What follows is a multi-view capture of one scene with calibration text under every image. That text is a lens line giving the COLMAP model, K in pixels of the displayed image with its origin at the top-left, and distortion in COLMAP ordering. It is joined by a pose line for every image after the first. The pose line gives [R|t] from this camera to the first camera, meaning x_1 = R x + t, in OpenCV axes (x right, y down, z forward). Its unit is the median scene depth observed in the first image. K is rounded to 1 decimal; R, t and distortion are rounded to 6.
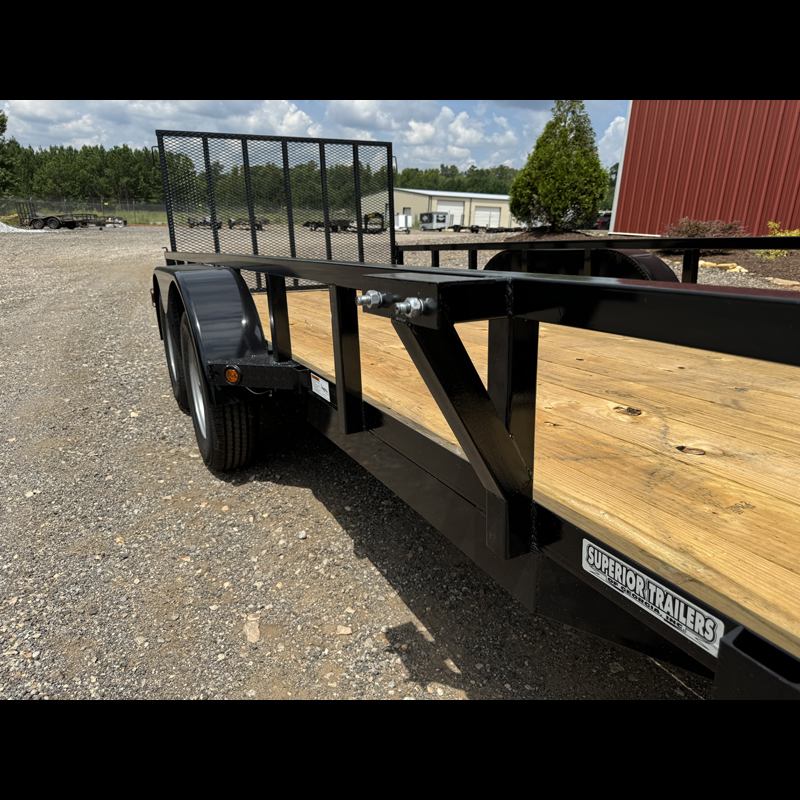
lens RADIAL K [[574.1, 0, 404.4], [0, 574.1, 397.4], [0, 0, 1]] dist [0.033066, -0.040989]
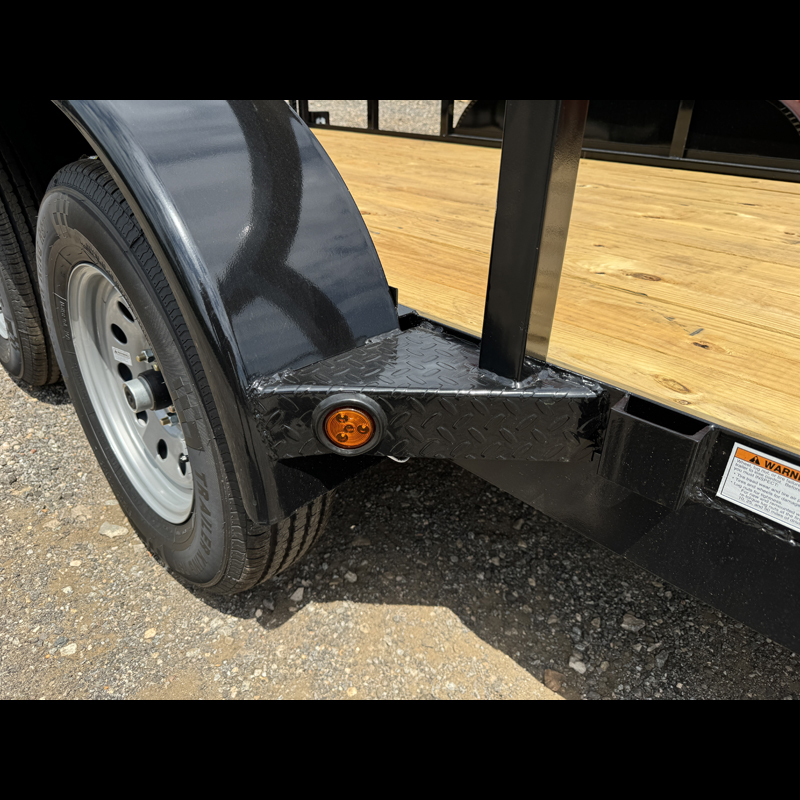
lens RADIAL K [[574.1, 0, 394.7], [0, 574.1, 399.2], [0, 0, 1]] dist [0.033066, -0.040989]
pose [[0.955145, -0.103140, 0.277598, -0.061721], [0.035607, 0.970588, 0.238101, -0.021651], [-0.293991, -0.217536, 0.930724, 0.124049]]
